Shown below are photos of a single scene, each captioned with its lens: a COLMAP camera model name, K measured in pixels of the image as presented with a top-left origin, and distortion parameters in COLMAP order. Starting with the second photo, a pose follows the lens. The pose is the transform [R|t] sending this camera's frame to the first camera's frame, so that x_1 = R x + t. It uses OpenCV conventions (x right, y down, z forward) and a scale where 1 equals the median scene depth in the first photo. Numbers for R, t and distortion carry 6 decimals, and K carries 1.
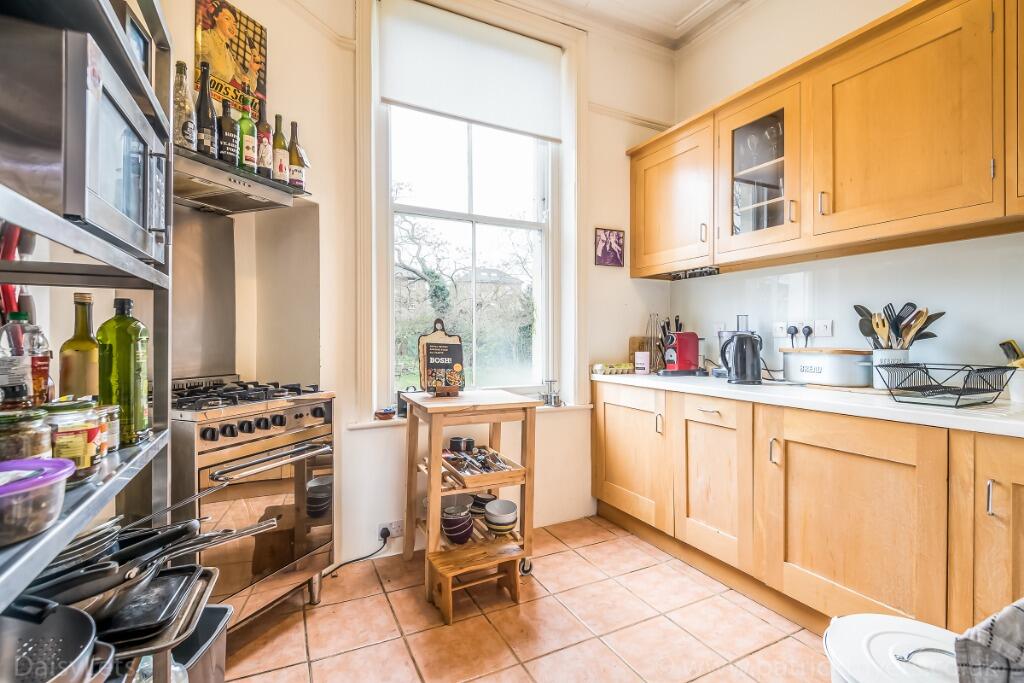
lens RADIAL K [[470.6, 0, 512.2], [0, 470.6, 338.1], [0, 0, 1]] dist [-0.000291, -0.000046]
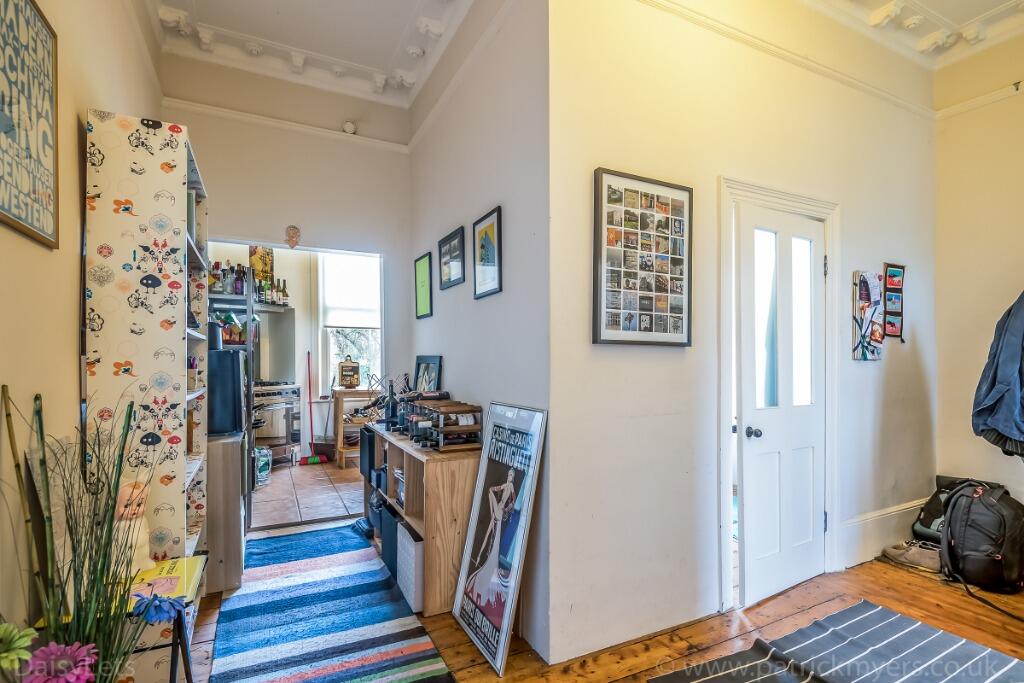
lens RADIAL K [[470.6, 0, 503.9], [0, 470.6, 365.1], [0, 0, 1]] dist [-0.000291, -0.000046]
pose [[0.999972, -0.003601, 0.006634, 0.735070], [0.003565, 0.999979, 0.005350, -0.002478], [-0.006653, -0.005326, 0.999964, -1.620676]]
